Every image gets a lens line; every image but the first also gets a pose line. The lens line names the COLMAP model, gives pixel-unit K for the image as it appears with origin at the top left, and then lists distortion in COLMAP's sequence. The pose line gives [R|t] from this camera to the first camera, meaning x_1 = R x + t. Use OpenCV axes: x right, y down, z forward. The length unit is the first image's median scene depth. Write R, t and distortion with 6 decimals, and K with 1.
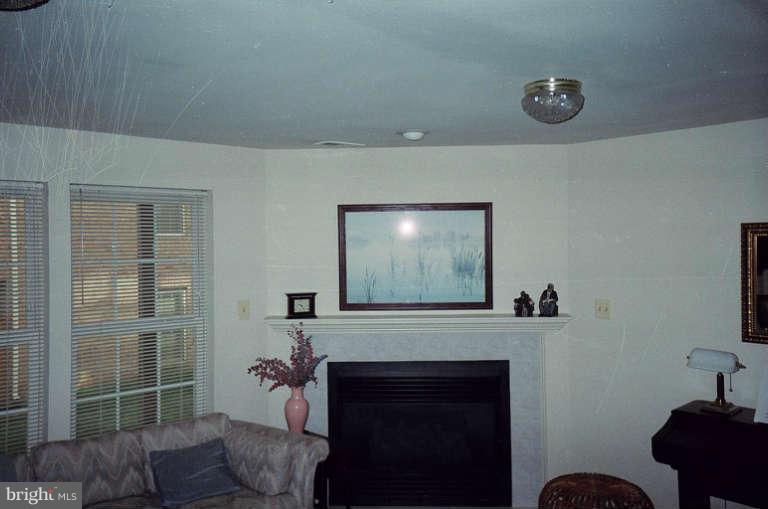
lens RADIAL K [[657.3, 0, 384.0], [0, 657.3, 254.5], [0, 0, 1]] dist [0.011999, 0.012600]
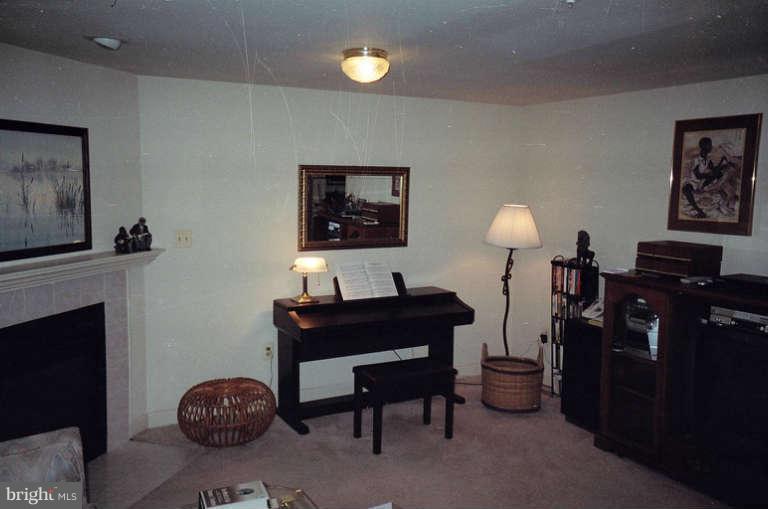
lens RADIAL K [[657.3, 0, 384.0], [0, 657.3, 254.5], [0, 0, 1]] dist [0.011999, 0.012600]
pose [[0.281343, -0.095110, 0.954882, -0.586451], [0.000990, 0.995104, 0.098824, 0.001592], [-0.959607, -0.026858, 0.280060, 0.362862]]
